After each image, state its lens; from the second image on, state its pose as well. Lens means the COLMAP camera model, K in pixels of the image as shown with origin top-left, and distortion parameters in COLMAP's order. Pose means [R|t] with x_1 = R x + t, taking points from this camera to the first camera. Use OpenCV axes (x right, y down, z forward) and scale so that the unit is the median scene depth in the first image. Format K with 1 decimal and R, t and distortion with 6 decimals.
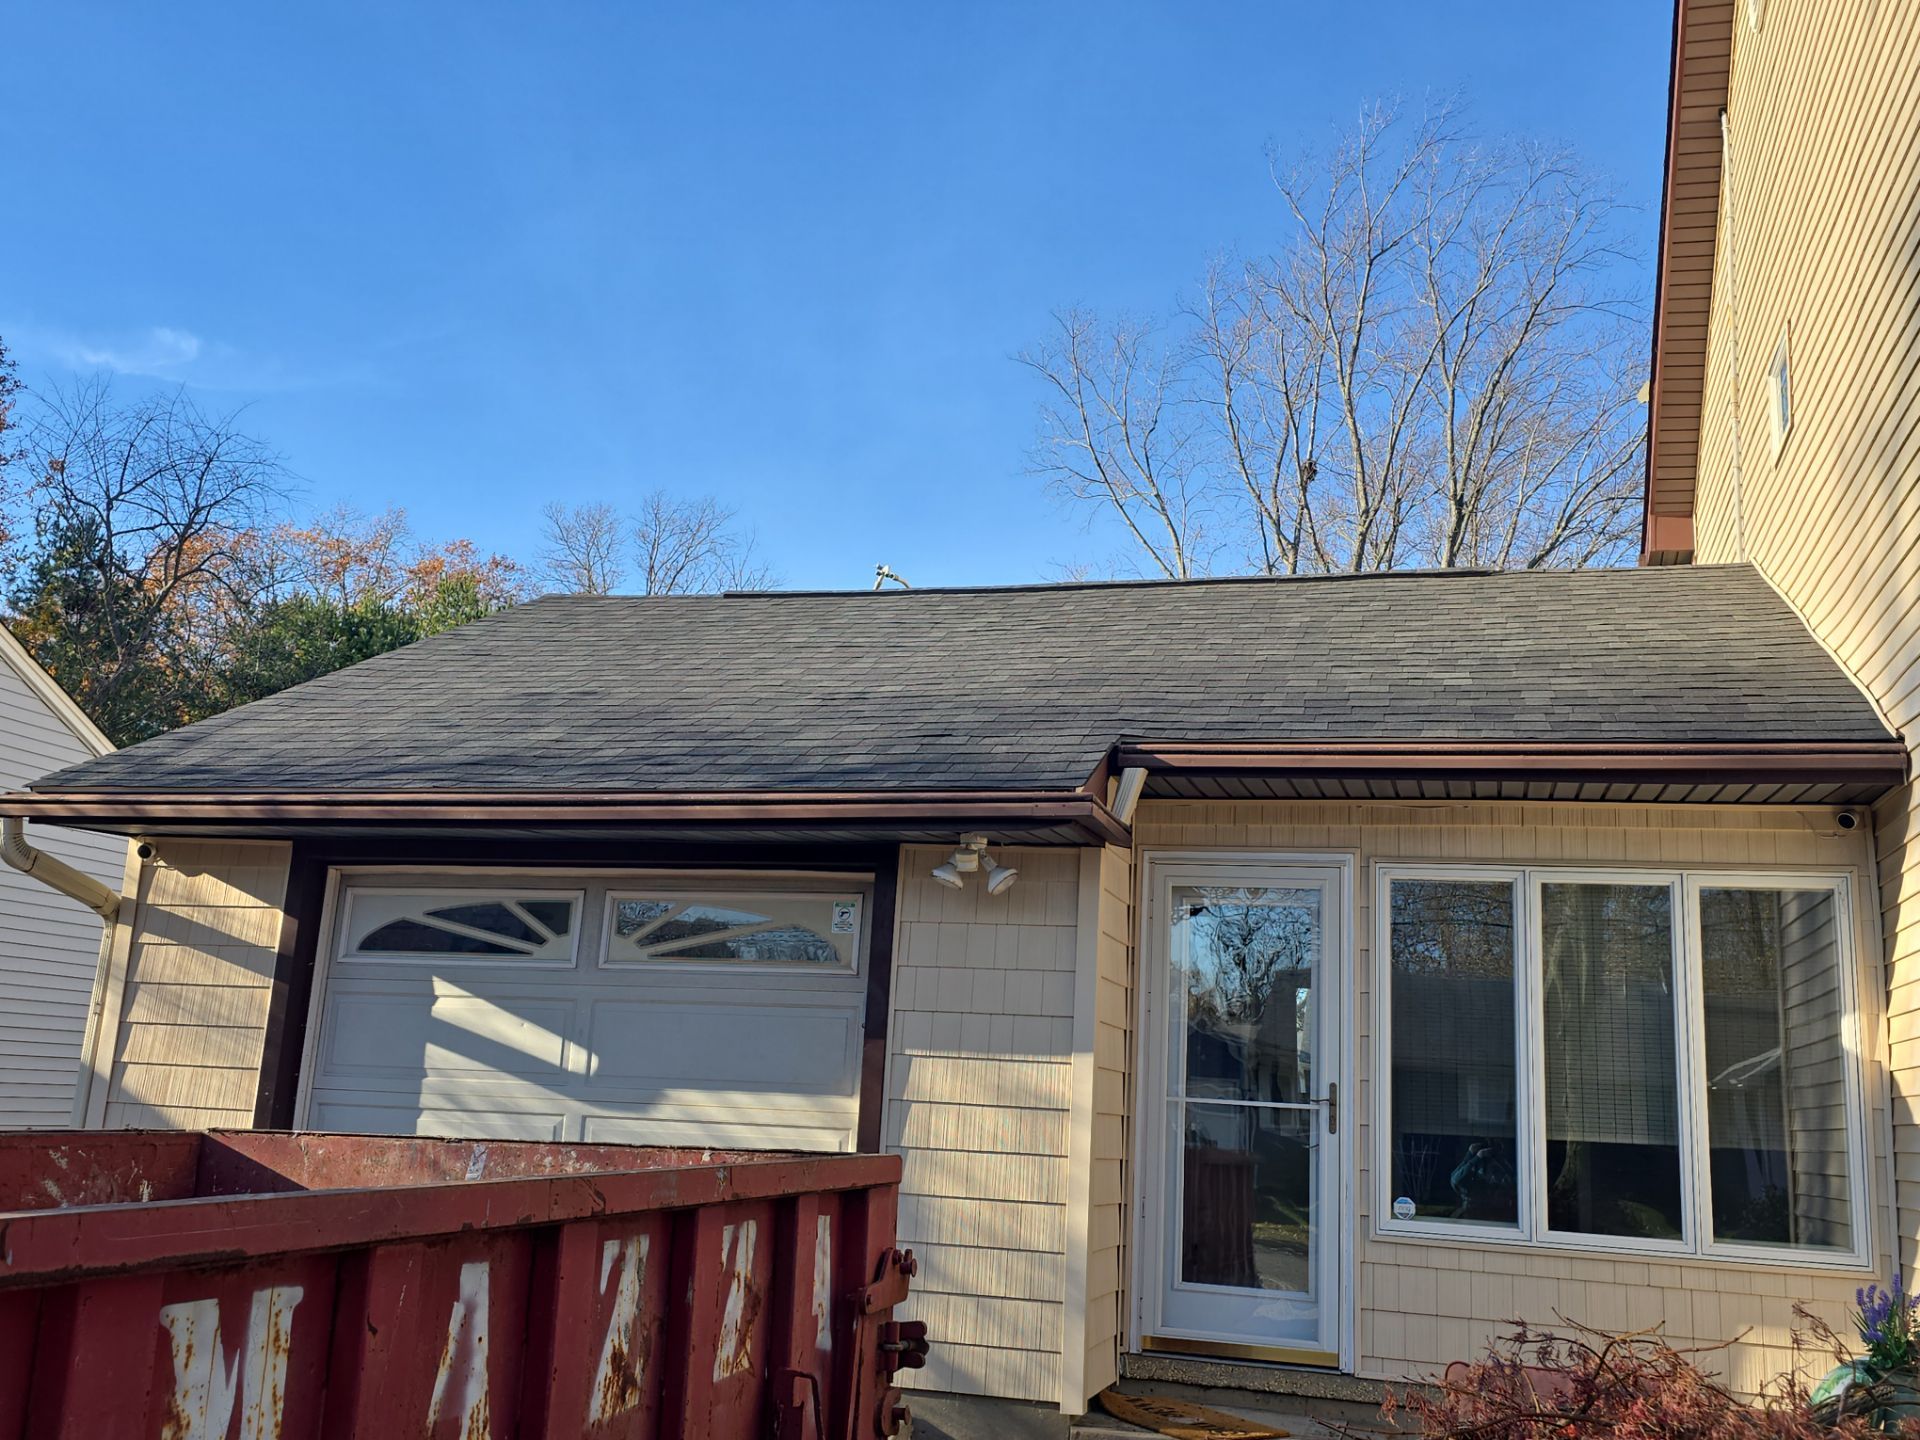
lens RADIAL K [[1826.4, 0, 961.0], [0, 1826.4, 700.1], [0, 0, 1]] dist [0.057059, 0.000000]
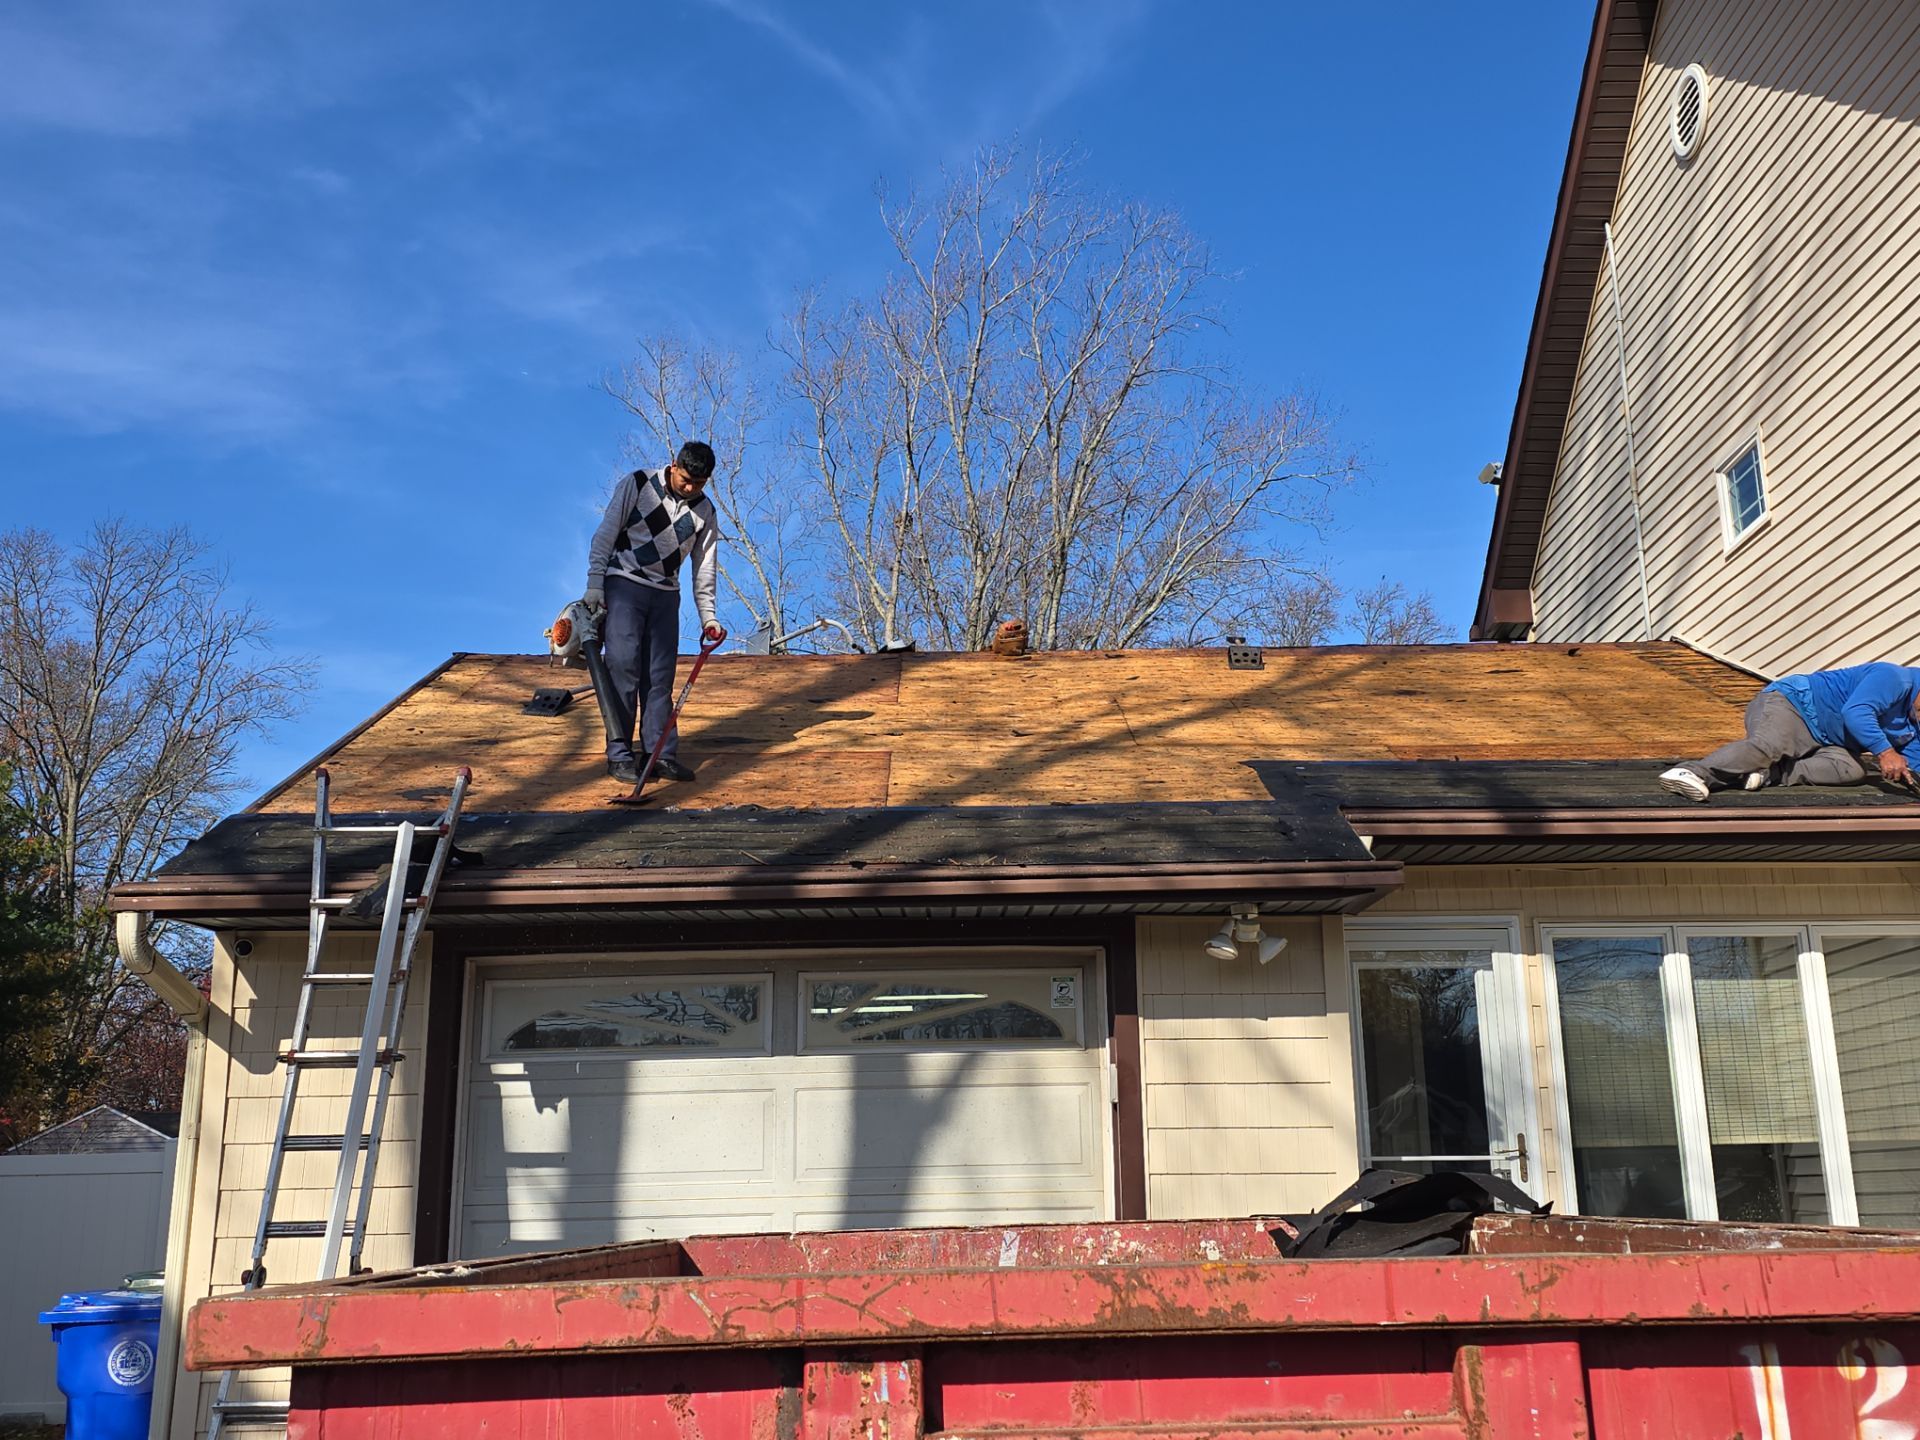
lens RADIAL K [[1976.6, 0, 954.6], [0, 1976.6, 721.2], [0, 0, 1]] dist [0.070502, 0.000000]
pose [[0.959681, 0.001471, 0.281088, -0.420727], [0.004128, 0.999805, -0.019323, -0.006723], [-0.281062, 0.019704, 0.959487, -0.008098]]
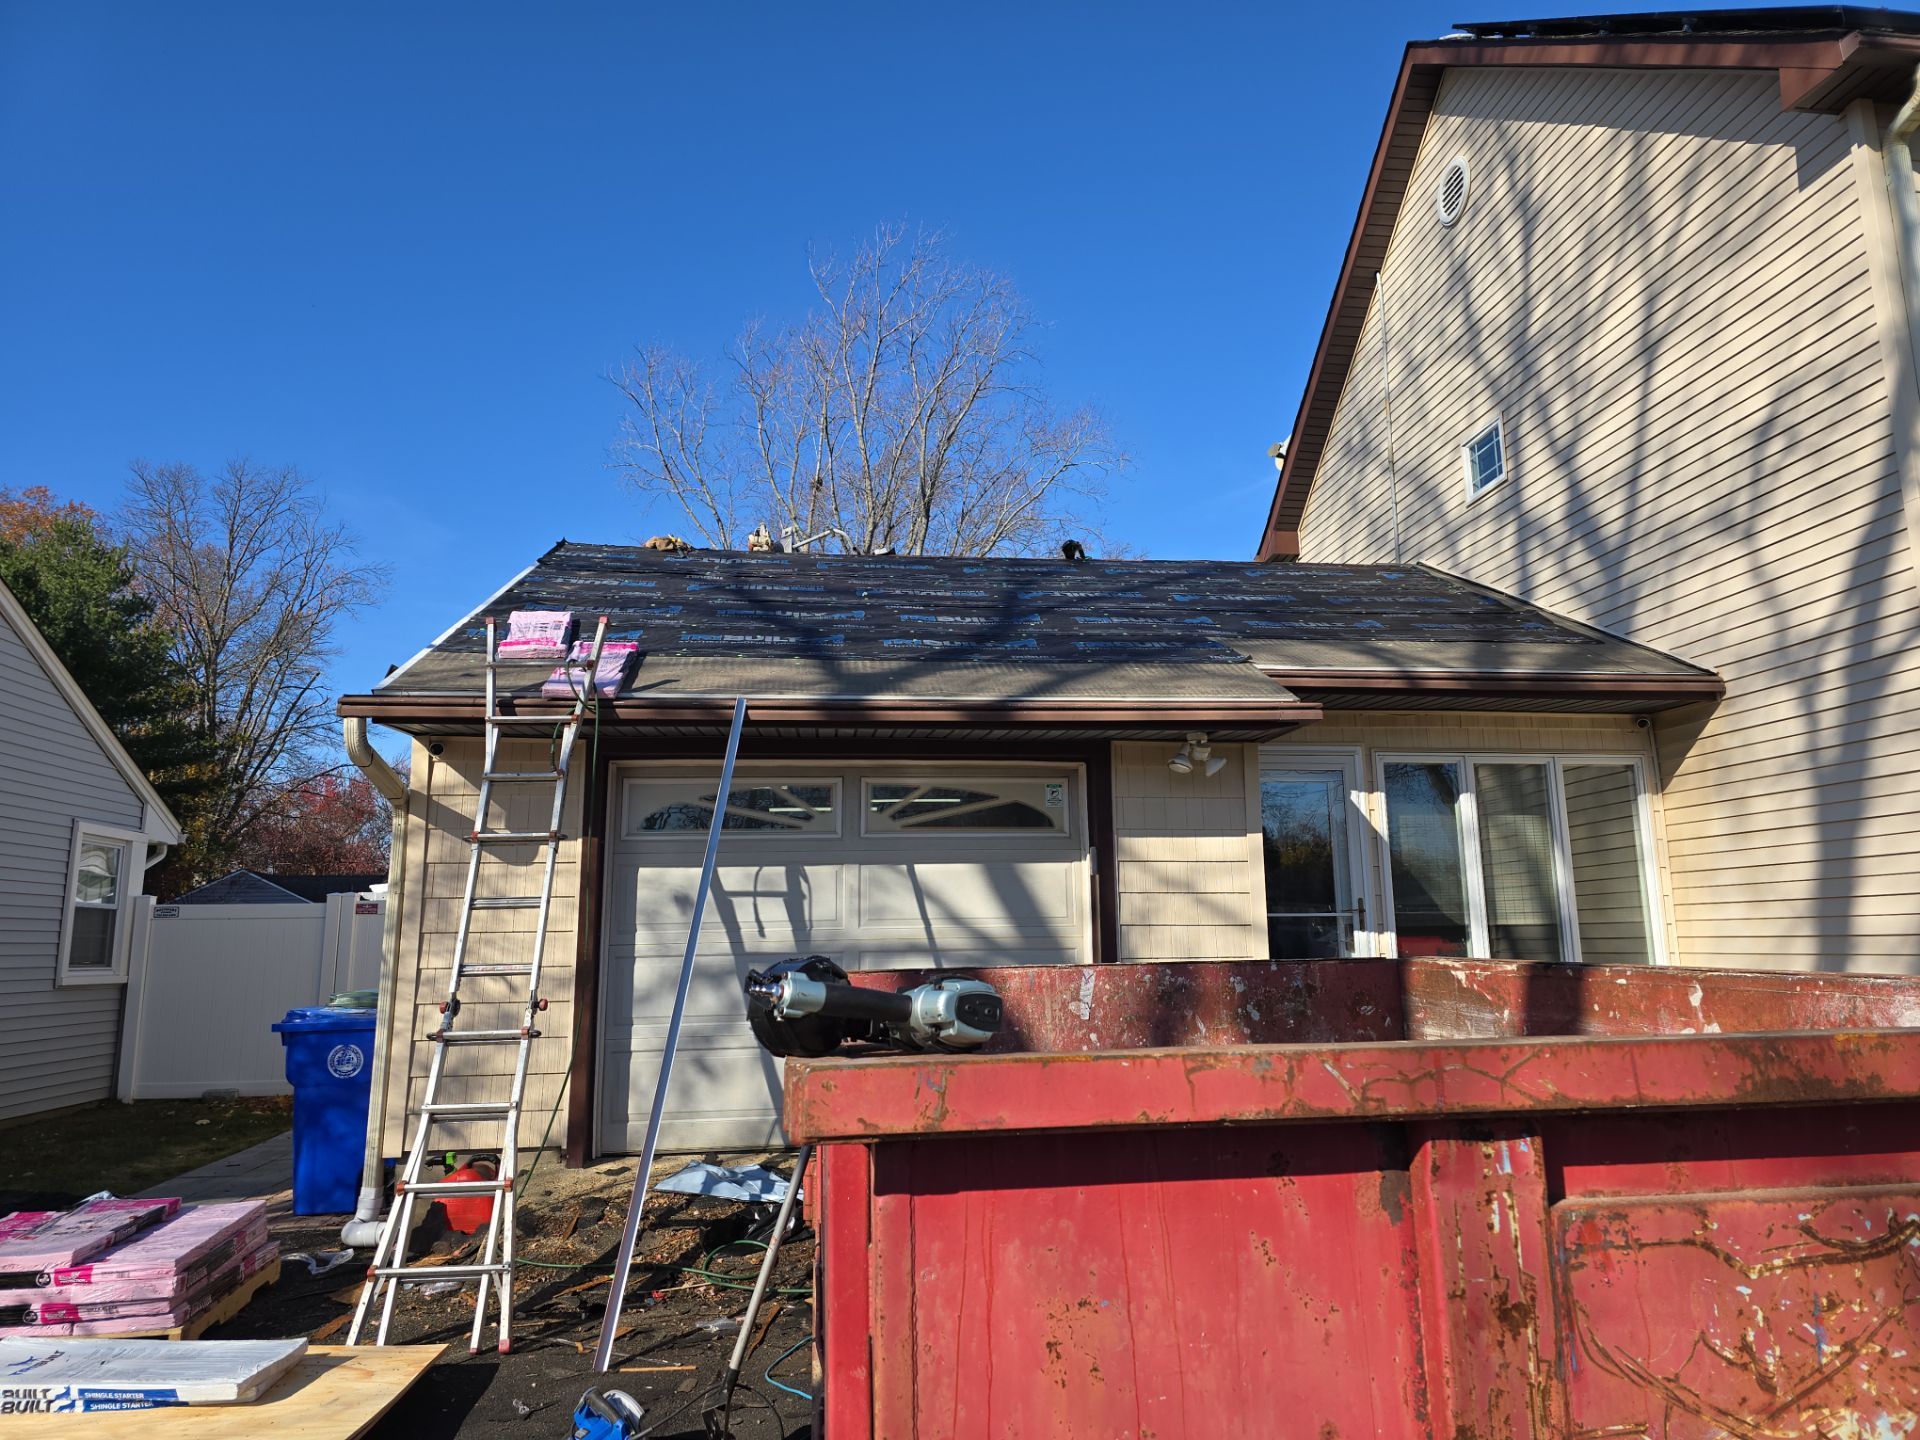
lens RADIAL K [[1301.6, 0, 969.0], [0, 1301.6, 729.4], [0, 0, 1]] dist [0.048333, -0.023959]
pose [[0.923332, 0.000509, 0.384003, -0.491663], [-0.024508, 0.998038, 0.057607, 0.016843], [-0.383221, -0.062601, 0.921533, 0.143892]]
